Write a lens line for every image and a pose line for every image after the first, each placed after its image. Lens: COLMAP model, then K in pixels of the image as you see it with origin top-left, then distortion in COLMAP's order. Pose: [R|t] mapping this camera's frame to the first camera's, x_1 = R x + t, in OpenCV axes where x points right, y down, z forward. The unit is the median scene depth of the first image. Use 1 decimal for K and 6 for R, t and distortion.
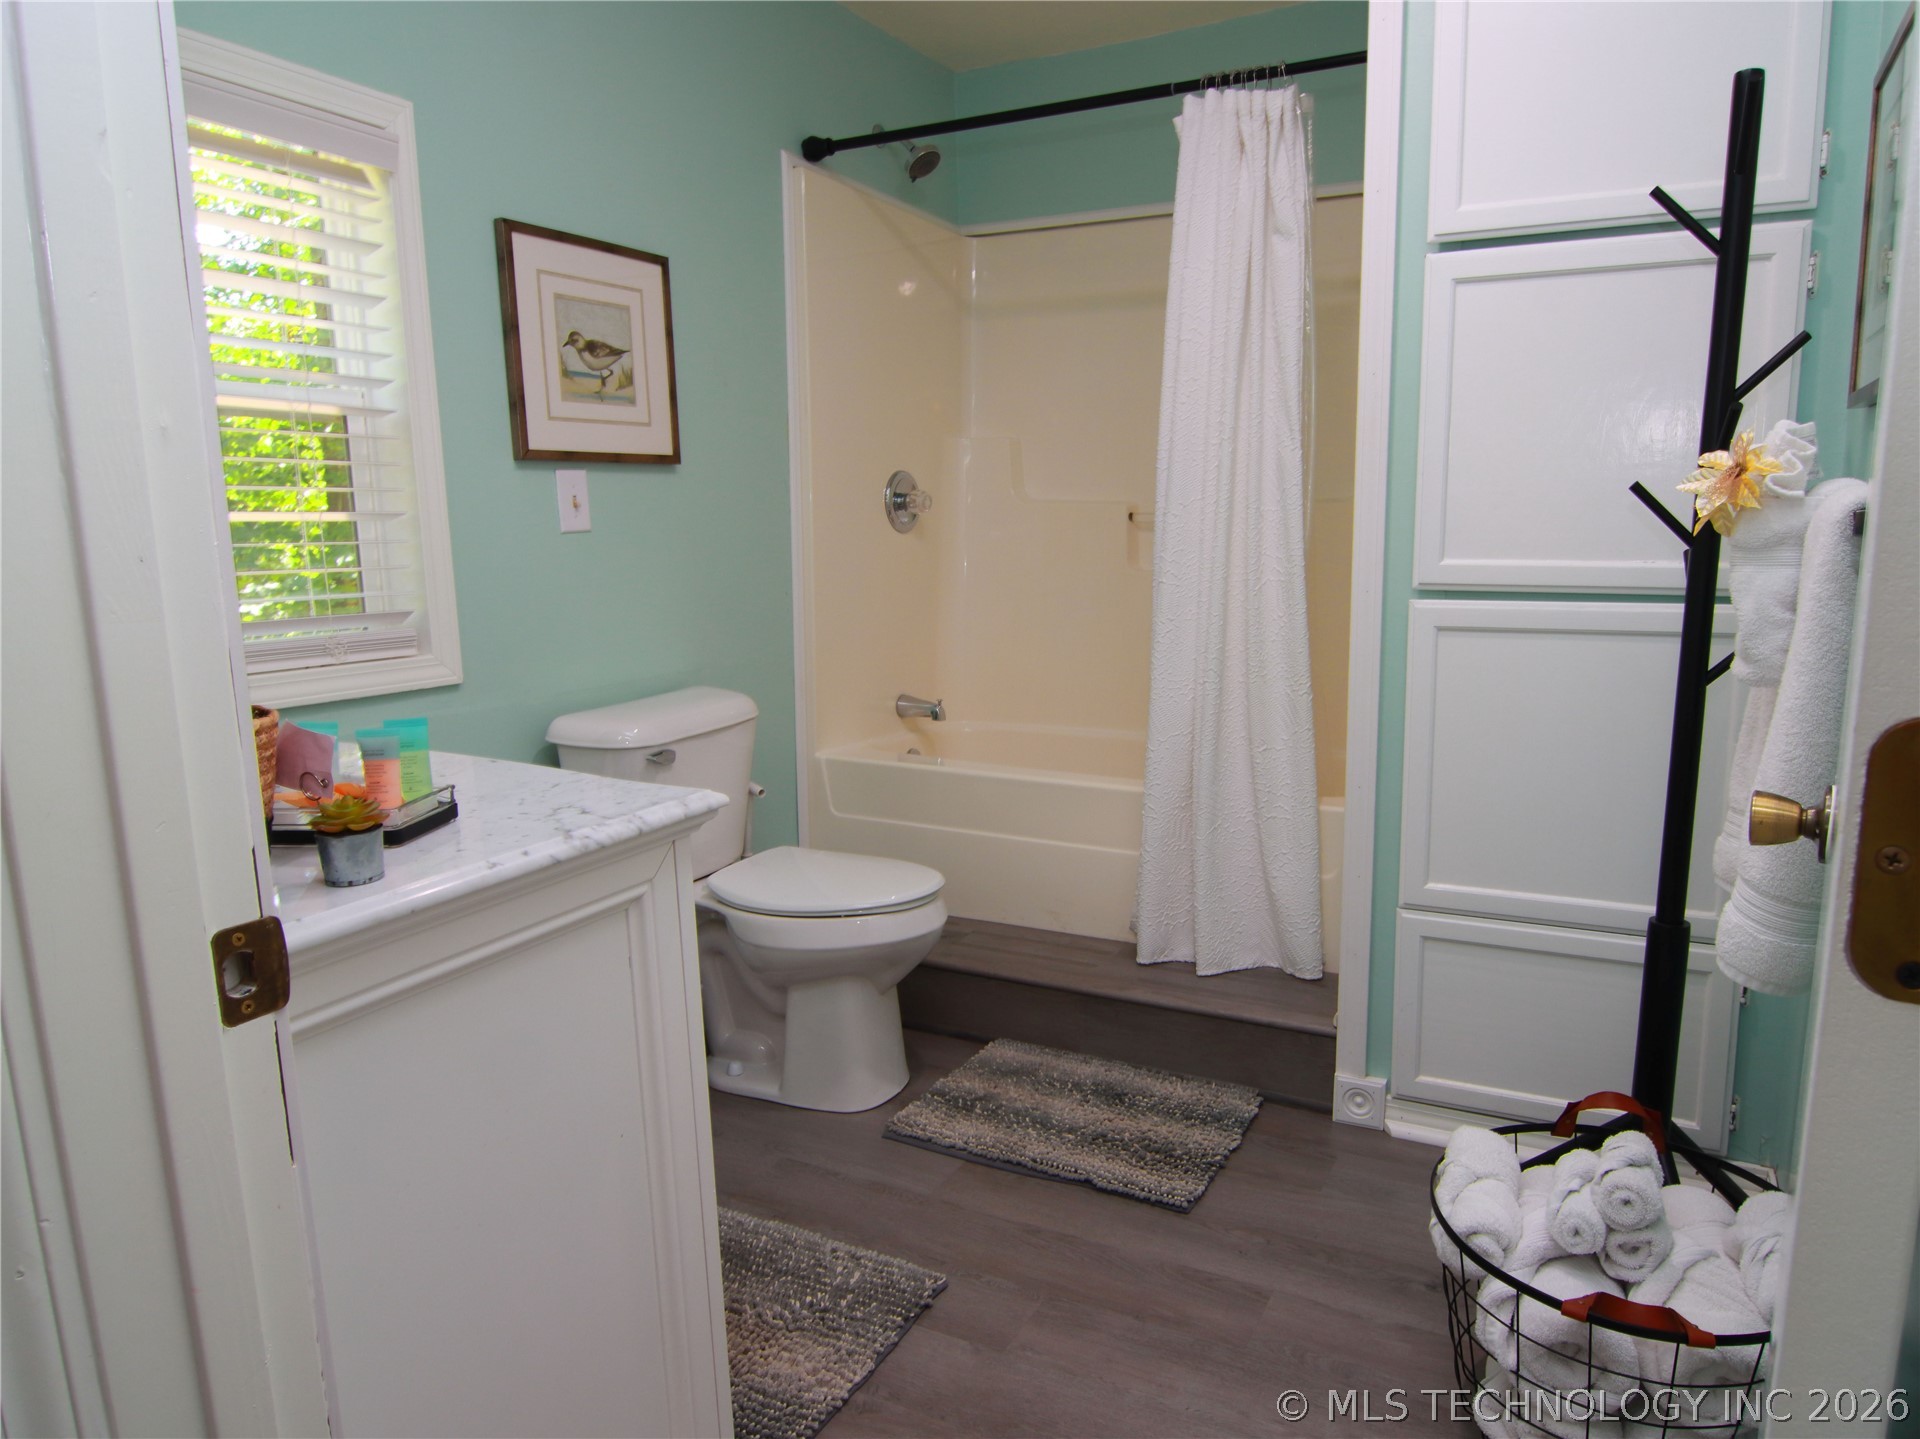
lens RADIAL K [[1176.8, 0, 960.0], [0, 1176.8, 719.5], [0, 0, 1]] dist [-0.002755, -0.000858]
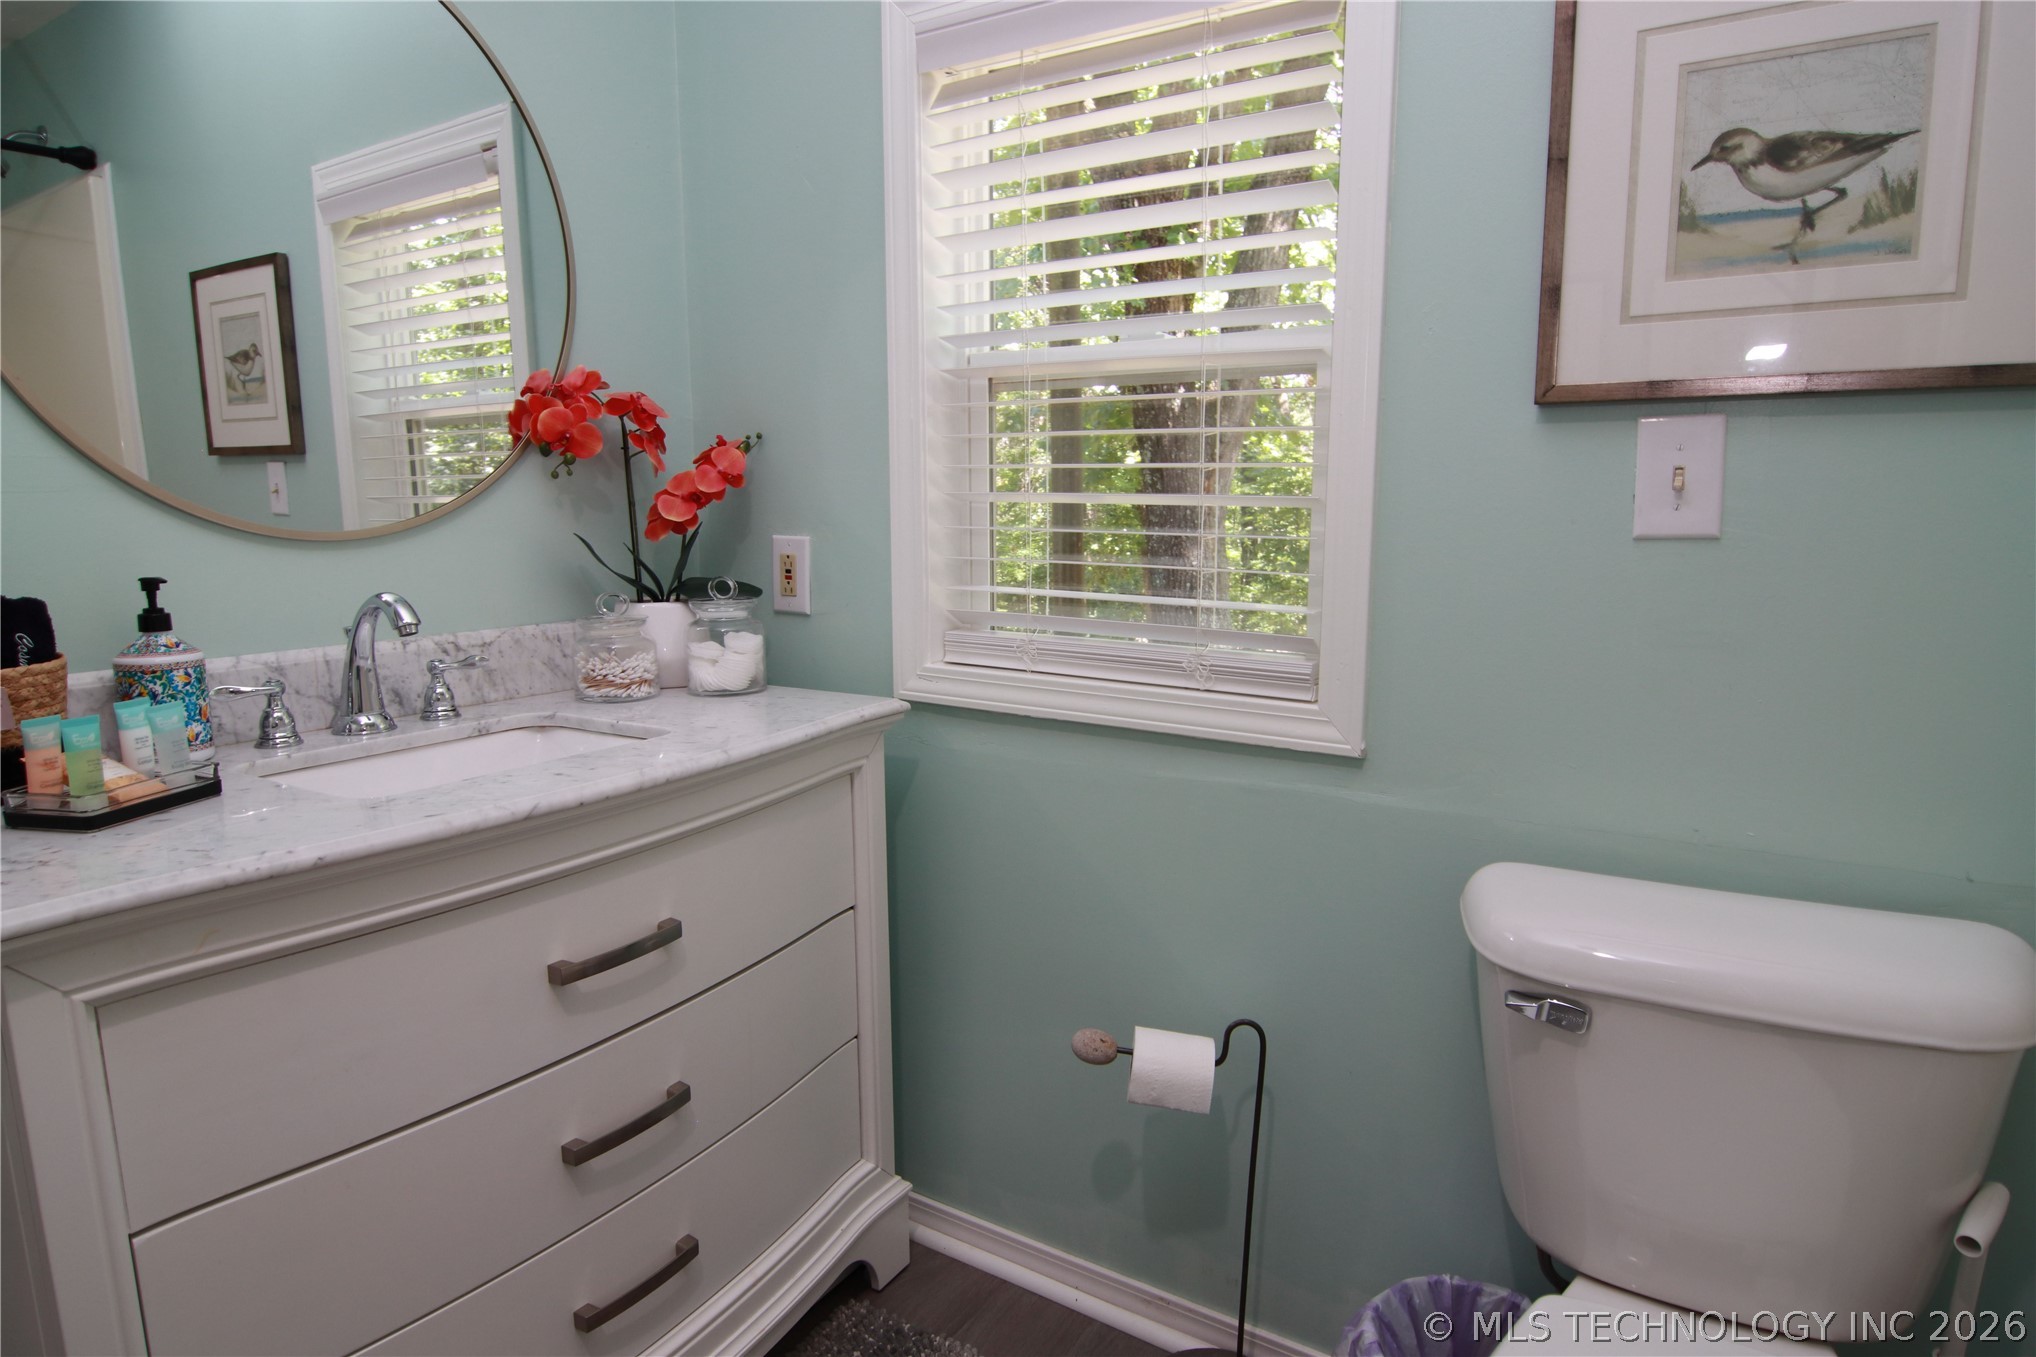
lens RADIAL K [[1156.5, 0, 1007.9], [0, 1156.5, 682.1], [0, 0, 1]] dist [-0.005268, -0.012442]
pose [[-0.019884, 0.186671, -0.982221, 0.185247], [-0.163008, 0.968665, 0.187395, -0.146731], [0.986424, 0.163836, 0.011168, 0.728289]]
